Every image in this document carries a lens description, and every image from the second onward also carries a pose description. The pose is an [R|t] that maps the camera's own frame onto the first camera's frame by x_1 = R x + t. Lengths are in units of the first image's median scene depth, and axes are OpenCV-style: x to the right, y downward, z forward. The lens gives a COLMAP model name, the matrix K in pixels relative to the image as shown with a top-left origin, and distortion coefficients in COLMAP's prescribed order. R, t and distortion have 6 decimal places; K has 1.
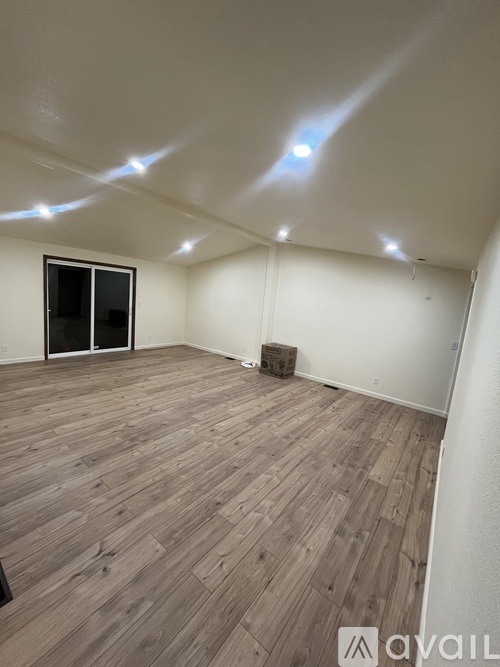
lens RADIAL K [[269.4, 0, 250.0], [0, 269.4, 333.5], [0, 0, 1]] dist [-0.000241, -0.000162]
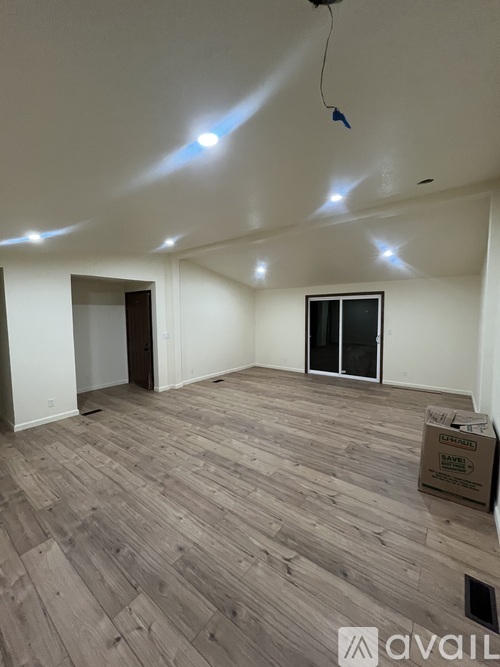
lens RADIAL K [[269.4, 0, 250.0], [0, 269.4, 333.5], [0, 0, 1]] dist [-0.000241, -0.000162]
pose [[-0.000128, -0.013000, -0.999915, 0.771433], [-0.129749, 0.991463, -0.012874, -0.057876], [0.991547, 0.129737, -0.001814, 0.953327]]
